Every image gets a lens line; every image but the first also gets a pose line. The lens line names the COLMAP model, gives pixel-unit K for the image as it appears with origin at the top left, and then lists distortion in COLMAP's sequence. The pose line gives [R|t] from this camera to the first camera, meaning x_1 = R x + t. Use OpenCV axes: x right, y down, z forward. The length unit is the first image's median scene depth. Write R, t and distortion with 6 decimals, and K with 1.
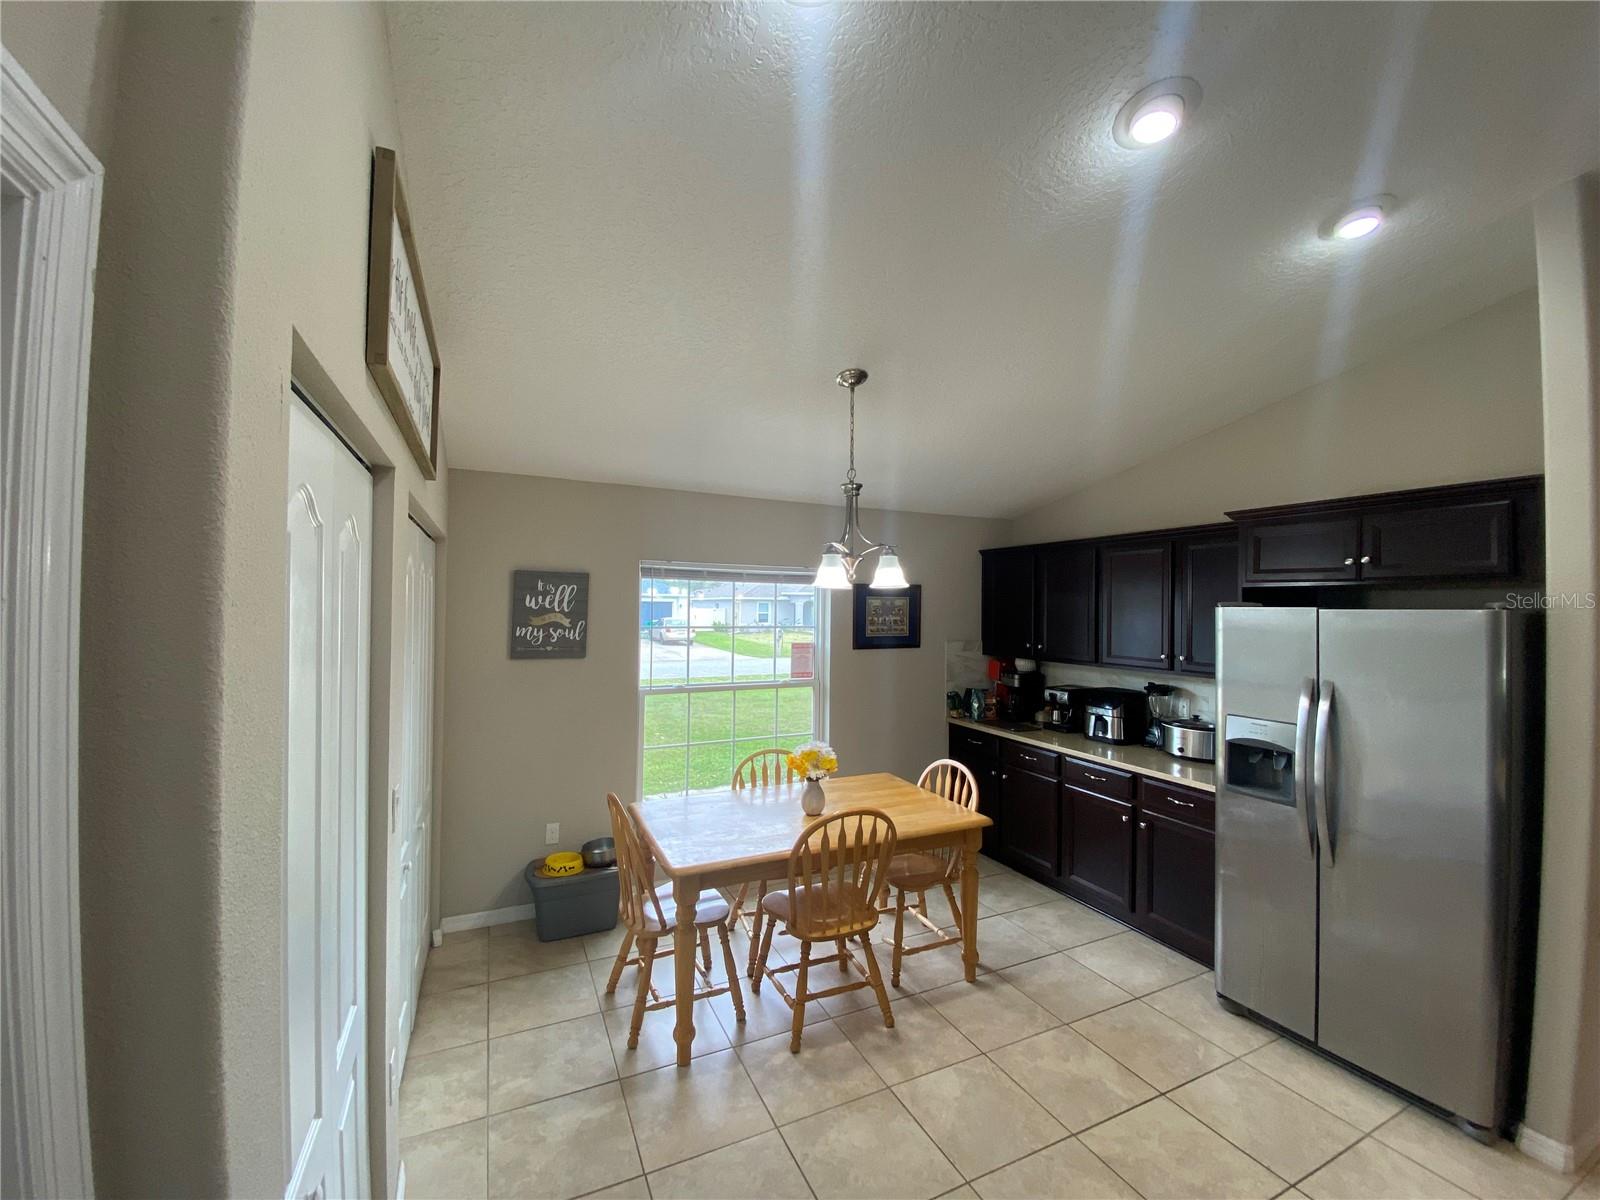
lens RADIAL K [[643.5, 0, 799.0], [0, 643.5, 601.6], [0, 0, 1]] dist [0.029387, -0.024267]
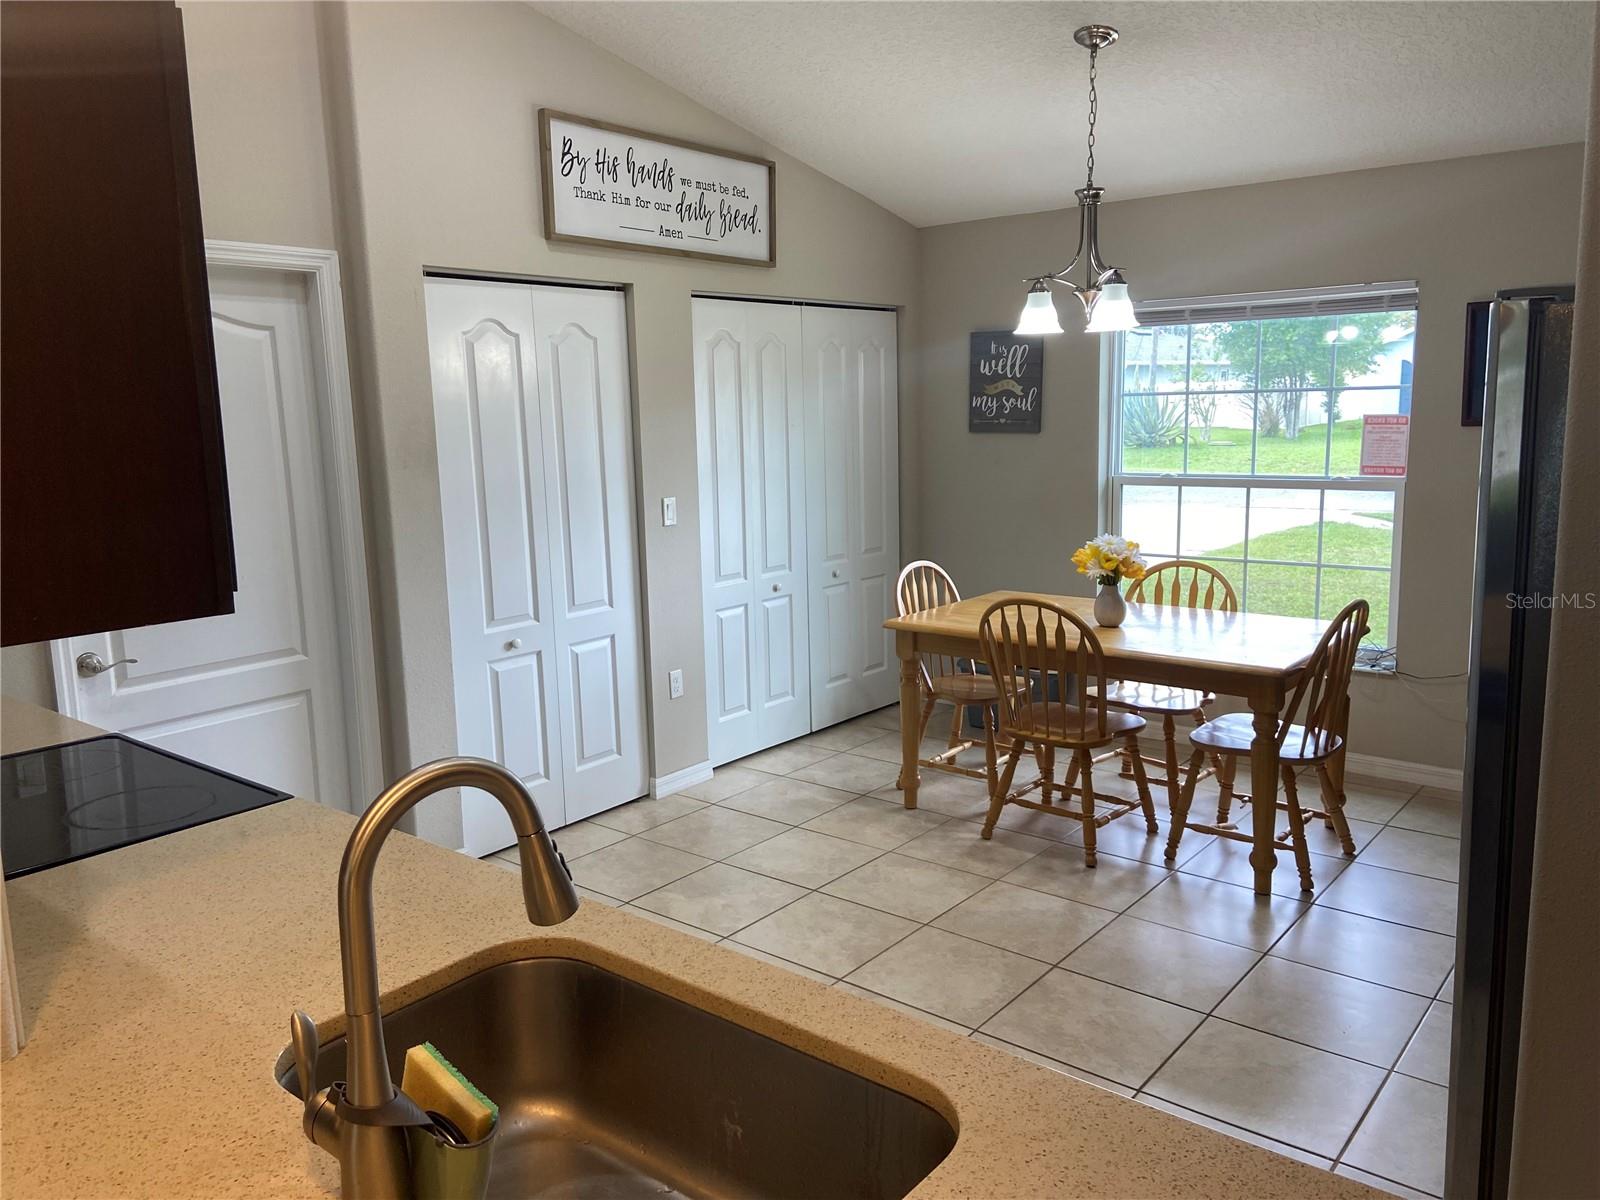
lens RADIAL K [[1181.5, 0, 808.0], [0, 1181.5, 591.7], [0, 0, 1]] dist [0.120221, -0.150873]
pose [[0.439484, 0.124699, -0.889553, 1.073236], [0.037585, 0.986897, 0.156914, 0.042425], [0.897464, -0.102395, 0.429039, 0.043676]]
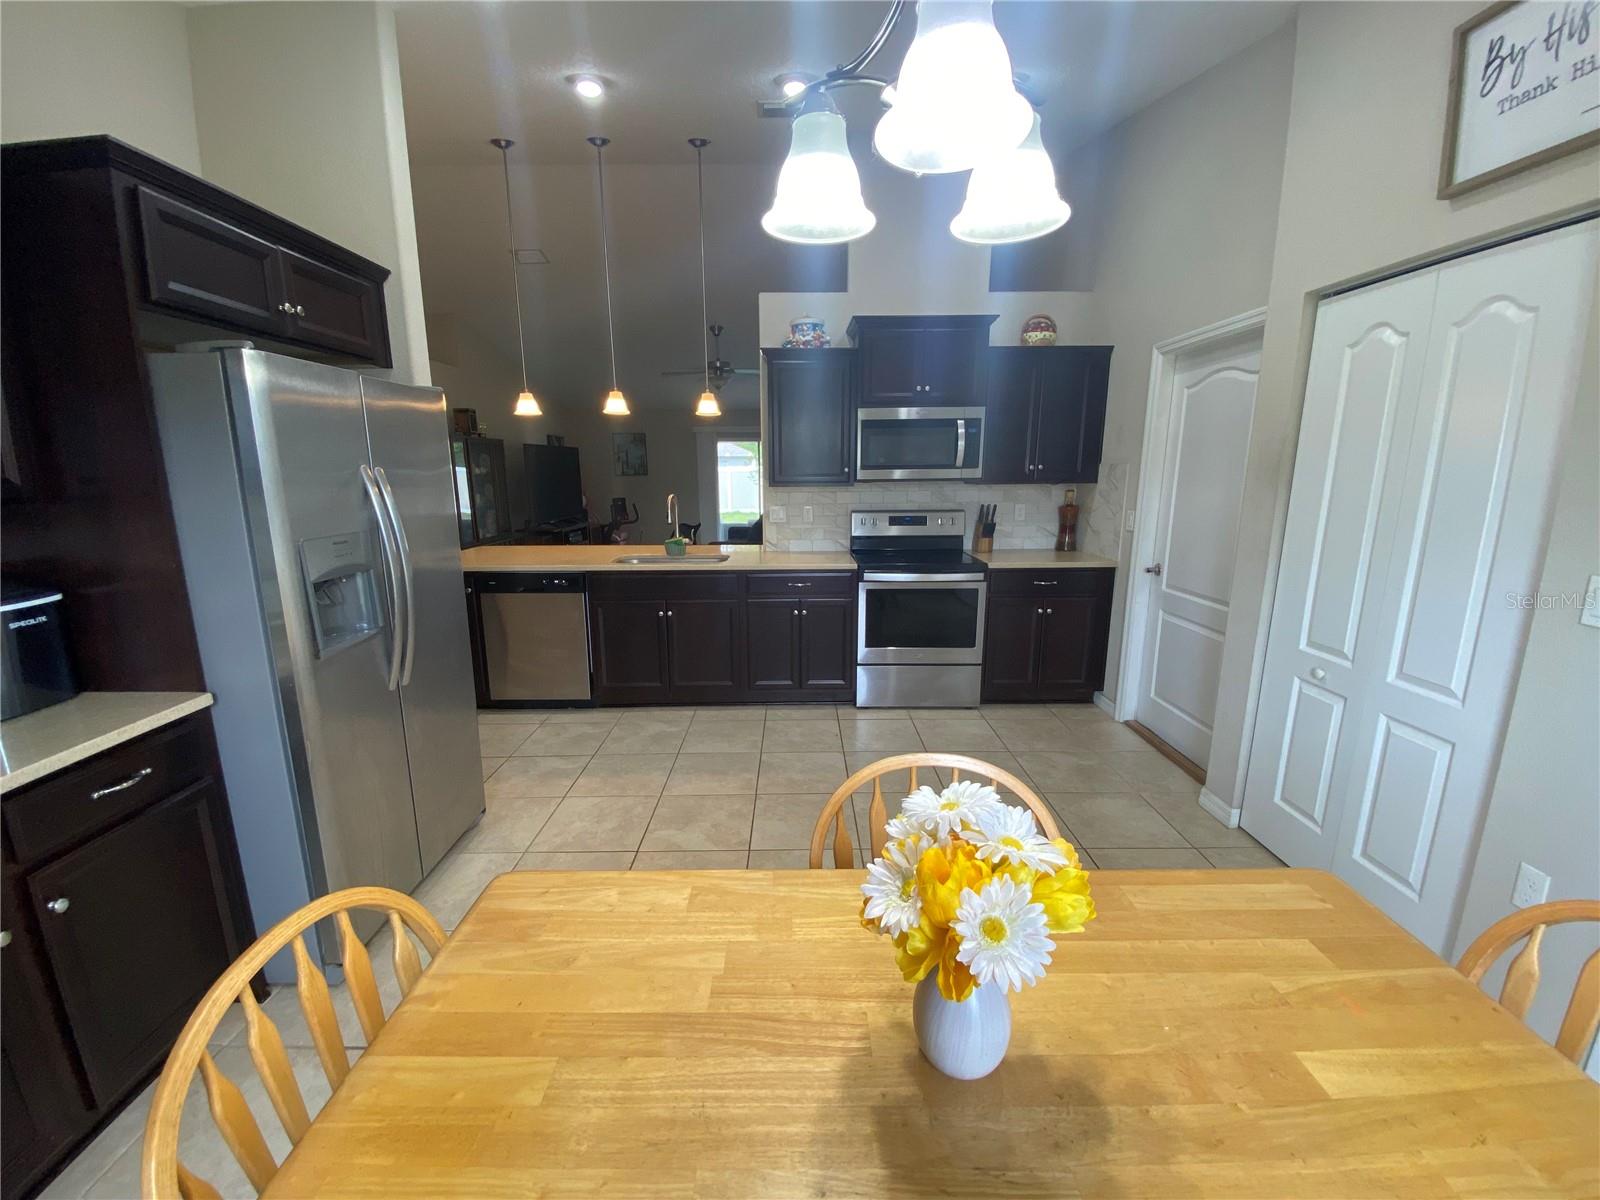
lens RADIAL K [[643.5, 0, 799.0], [0, 643.5, 601.6], [0, 0, 1]] dist [0.029387, -0.024267]
pose [[-0.910703, -0.088665, 0.403432, -0.006133], [-0.008584, 0.980542, 0.196123, 0.090308], [-0.412972, 0.175146, -0.893744, 1.135970]]
